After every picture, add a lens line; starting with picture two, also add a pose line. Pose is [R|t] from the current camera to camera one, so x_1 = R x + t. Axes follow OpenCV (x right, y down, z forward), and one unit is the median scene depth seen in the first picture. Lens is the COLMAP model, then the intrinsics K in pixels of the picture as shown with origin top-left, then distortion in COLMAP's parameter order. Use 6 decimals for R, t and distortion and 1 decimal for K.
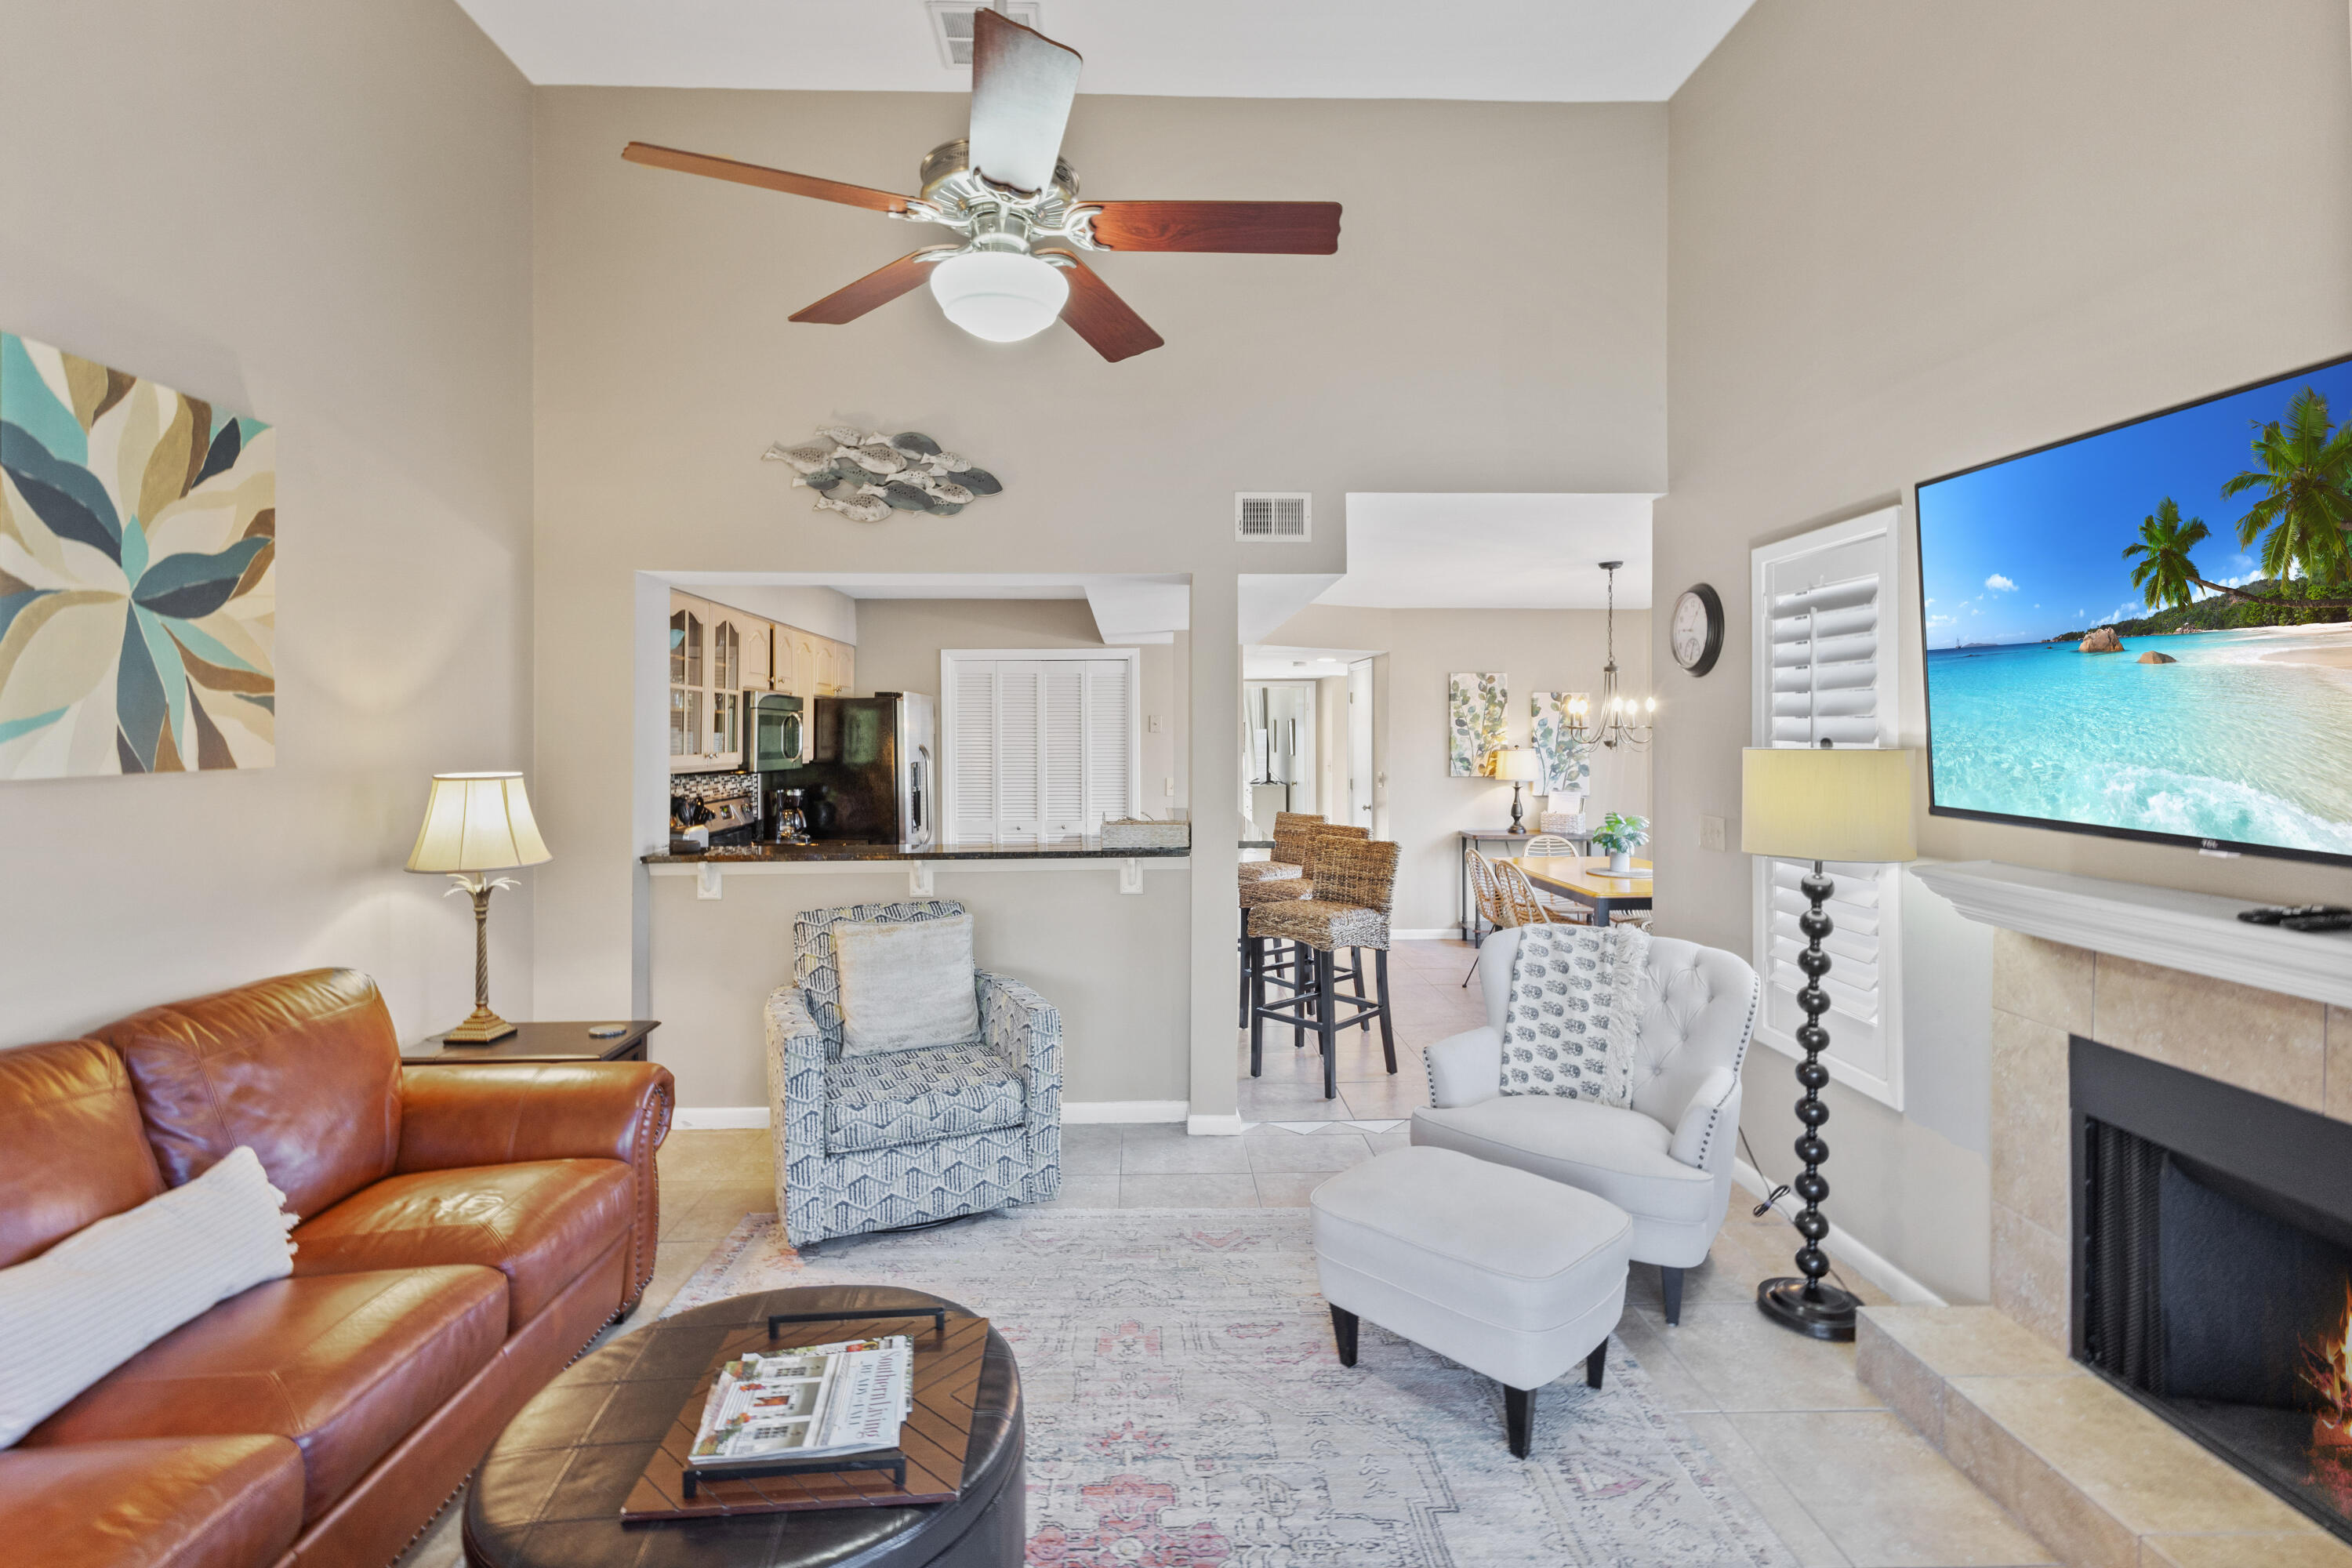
lens RADIAL K [[1106.7, 0, 1169.4], [0, 1106.7, 743.1], [0, 0, 1]] dist [0.001605, 0.001338]
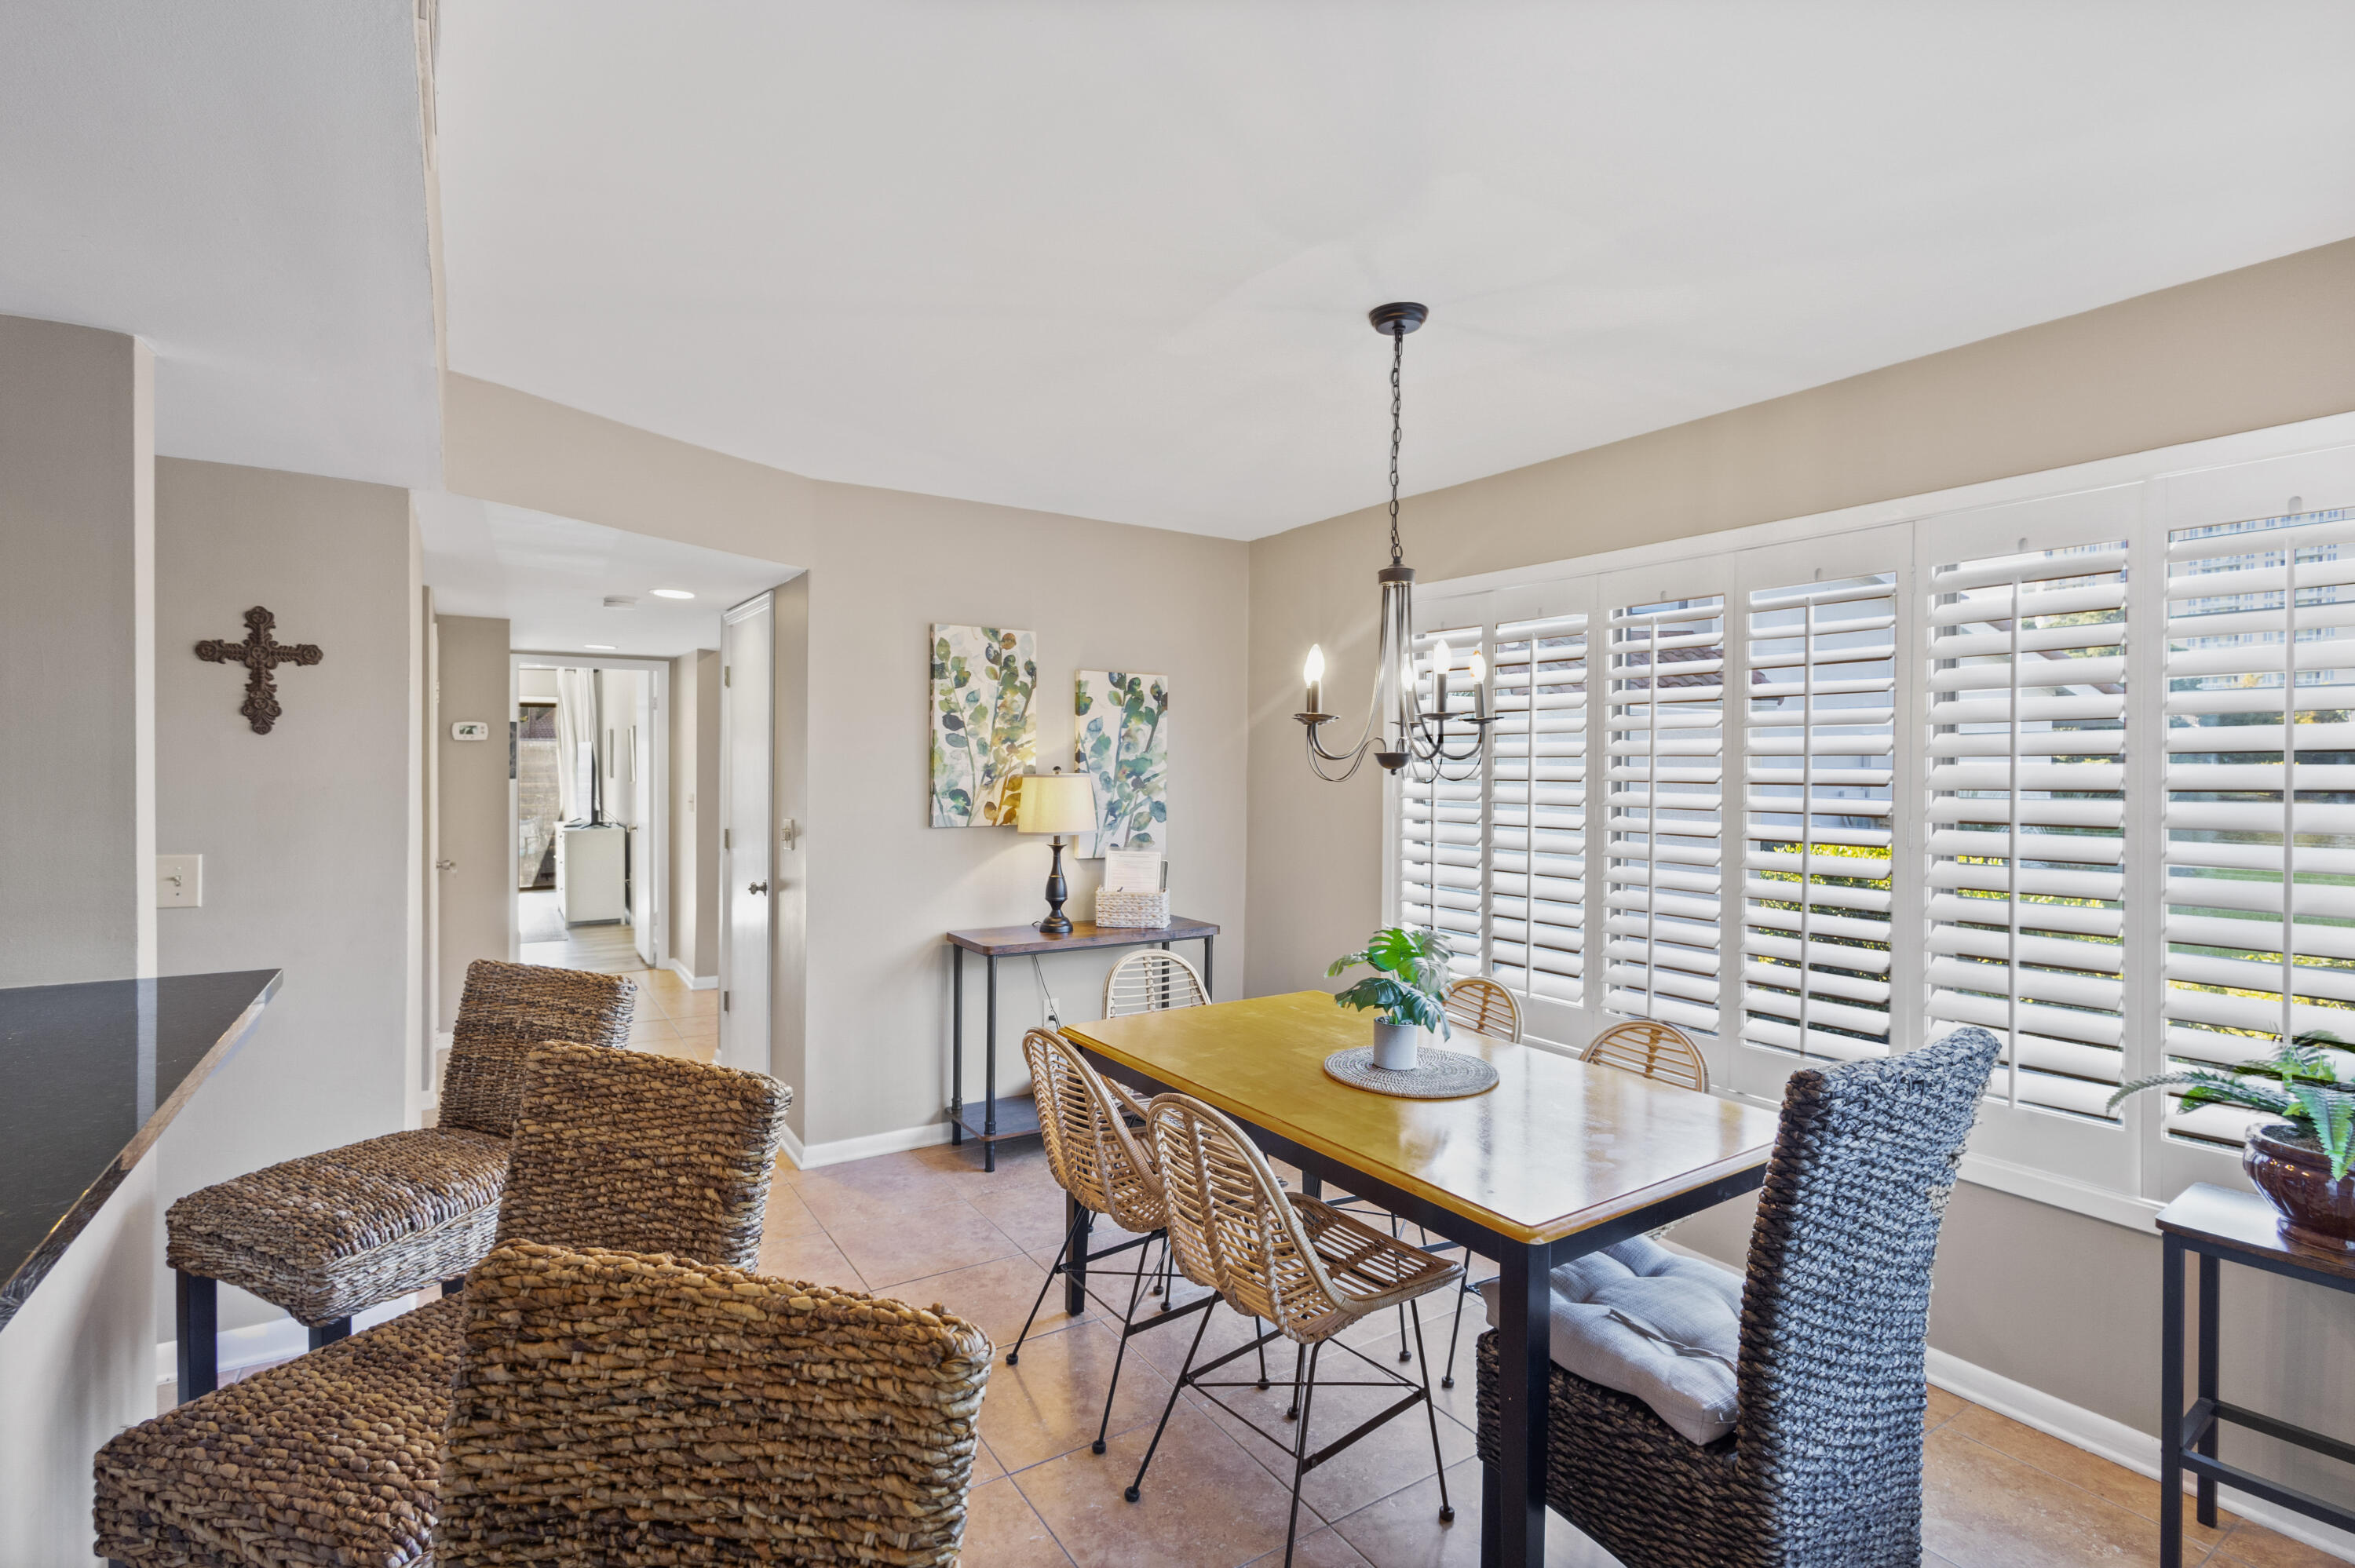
lens RADIAL K [[1099.1, 0, 1178.6], [0, 1099.1, 774.2], [0, 0, 1]] dist [0.002236, 0.000082]
pose [[0.855809, 0.003851, 0.517278, 0.089562], [-0.005434, 0.999984, 0.001546, 0.004431], [-0.517264, -0.004134, 0.855816, 0.509866]]
